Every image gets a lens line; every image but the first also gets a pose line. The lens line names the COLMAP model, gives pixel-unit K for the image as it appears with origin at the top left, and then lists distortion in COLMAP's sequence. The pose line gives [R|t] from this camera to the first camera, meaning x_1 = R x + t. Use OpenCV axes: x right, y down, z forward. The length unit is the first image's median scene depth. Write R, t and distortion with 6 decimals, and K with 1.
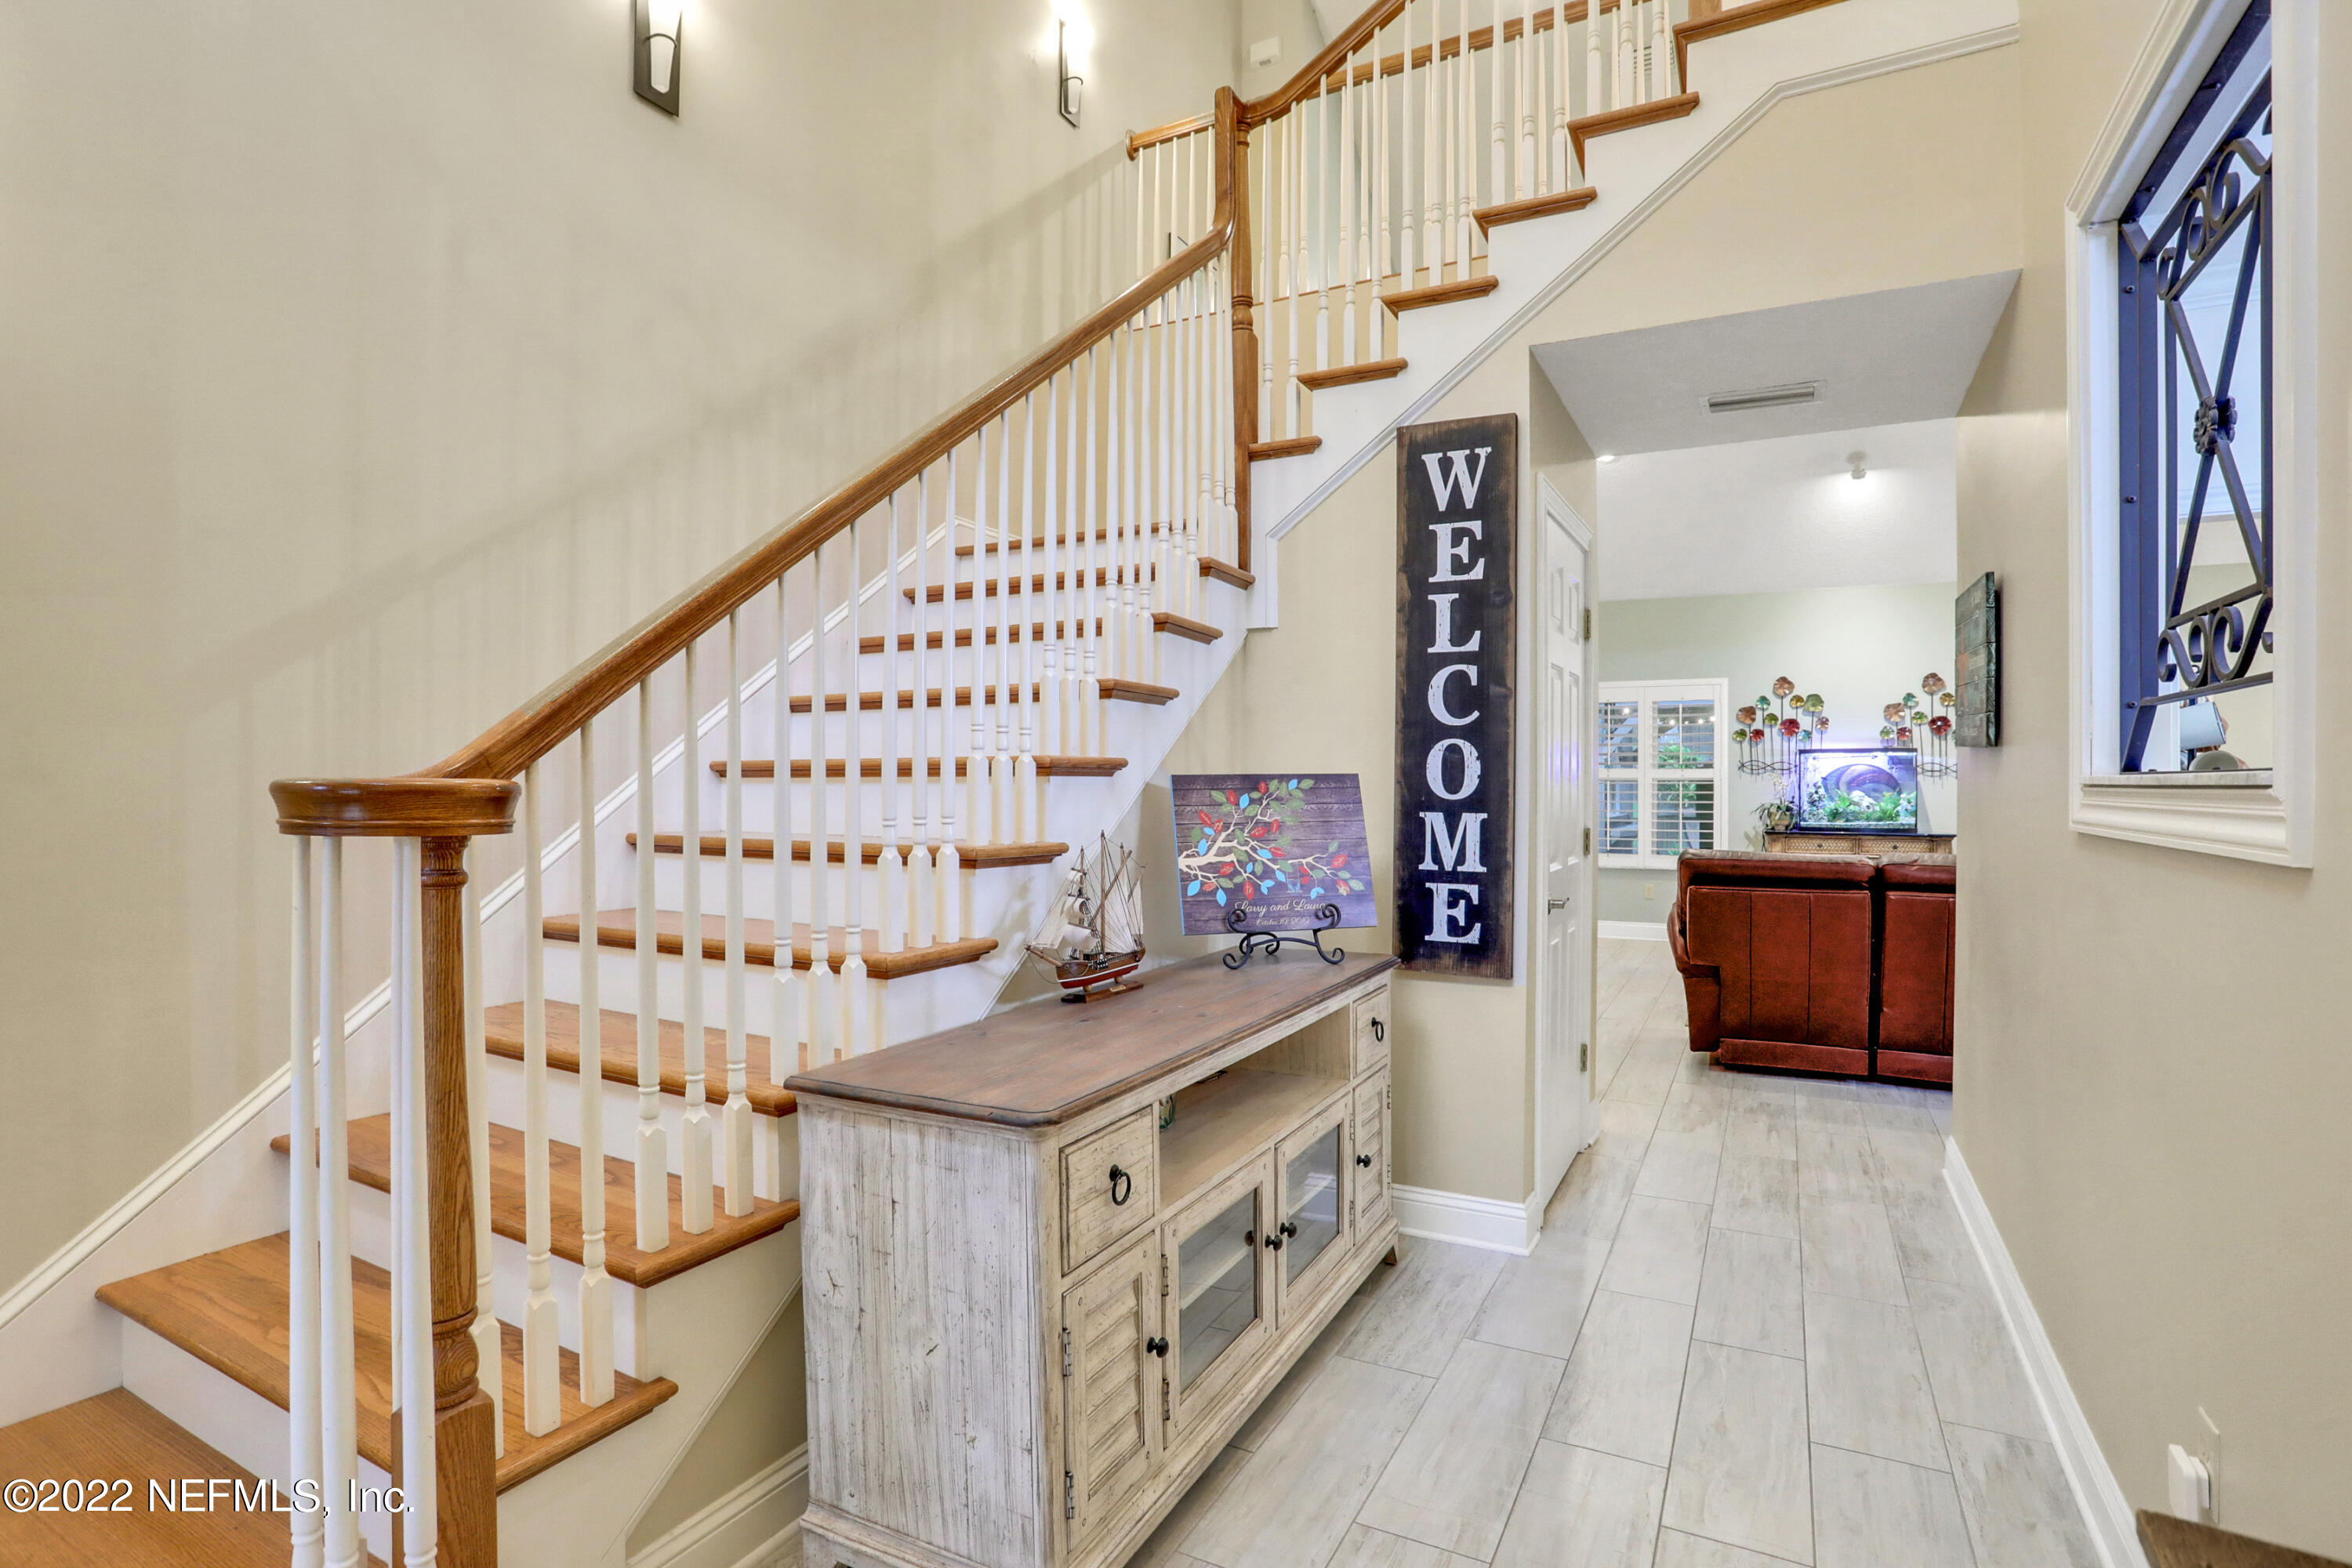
lens RADIAL K [[1135.9, 0, 1172.2], [0, 1135.9, 787.3], [0, 0, 1]] dist [-0.044653, 0.006668]
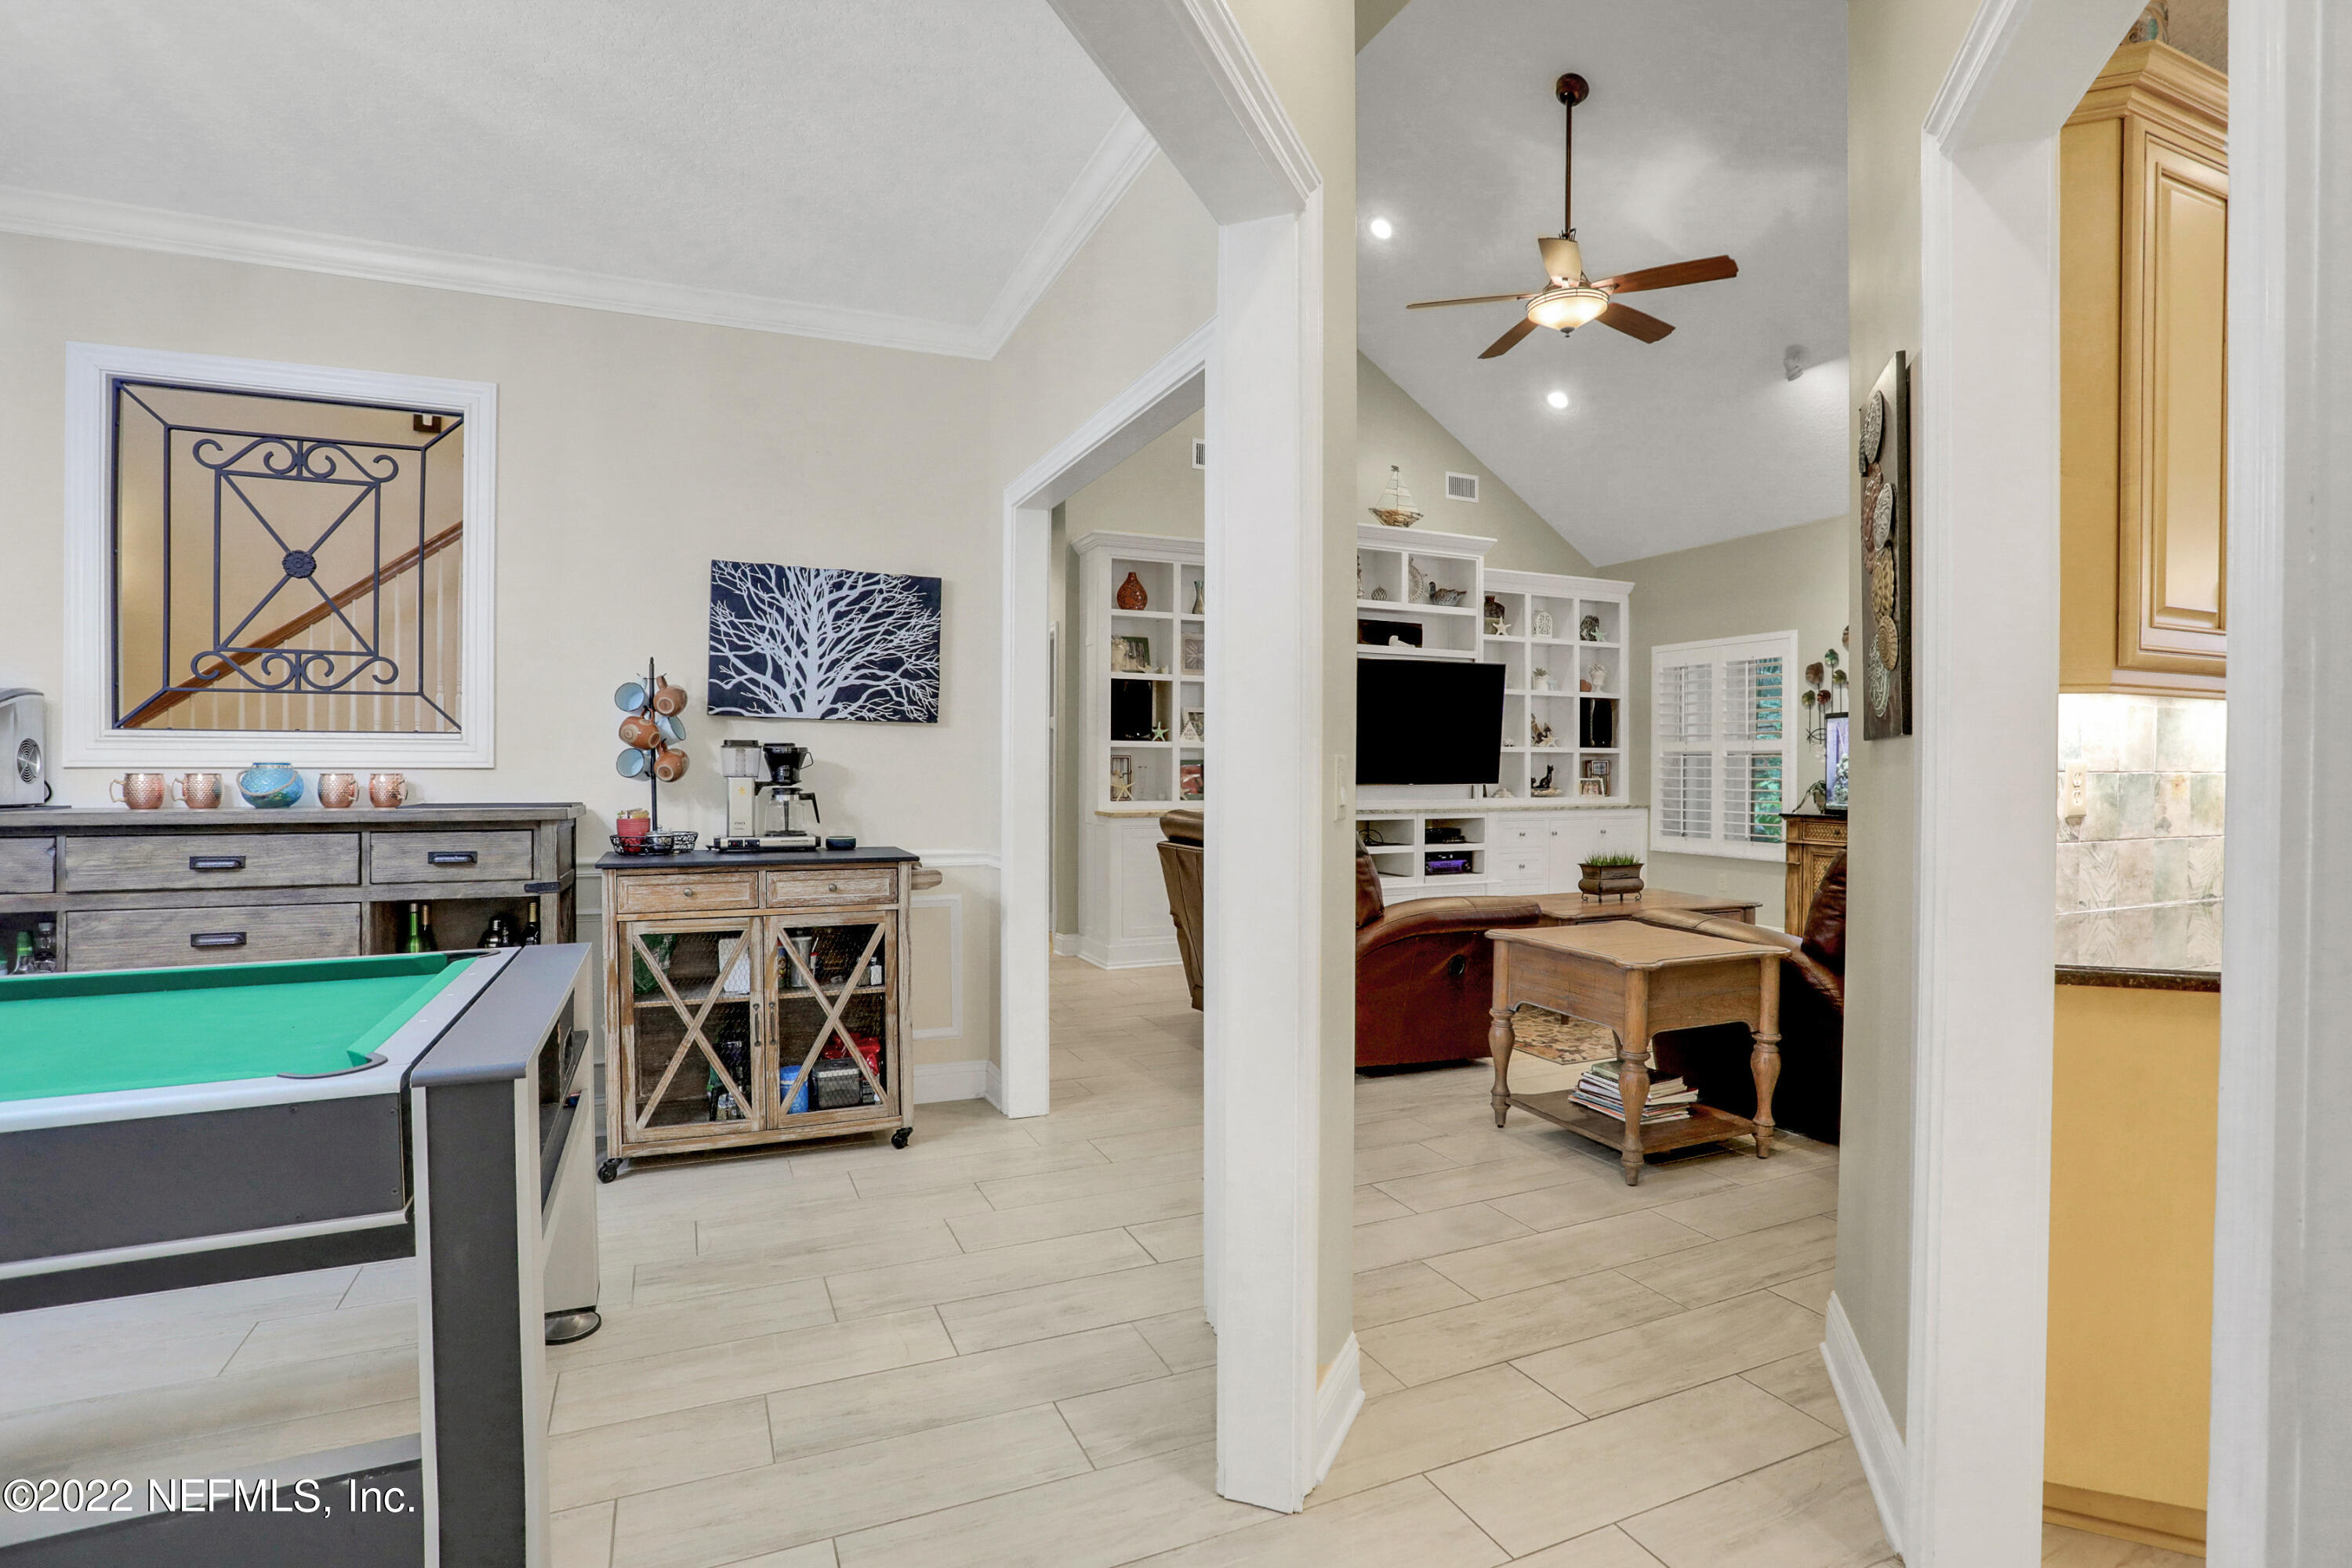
lens RADIAL K [[1135.9, 0, 1187.0], [0, 1135.9, 776.8], [0, 0, 1]] dist [-0.044653, 0.006668]
pose [[0.784806, 0.001143, -0.619741, 0.668127], [-0.001164, 0.999999, 0.000370, 0.011325], [0.619741, 0.000431, 0.784806, 0.075951]]
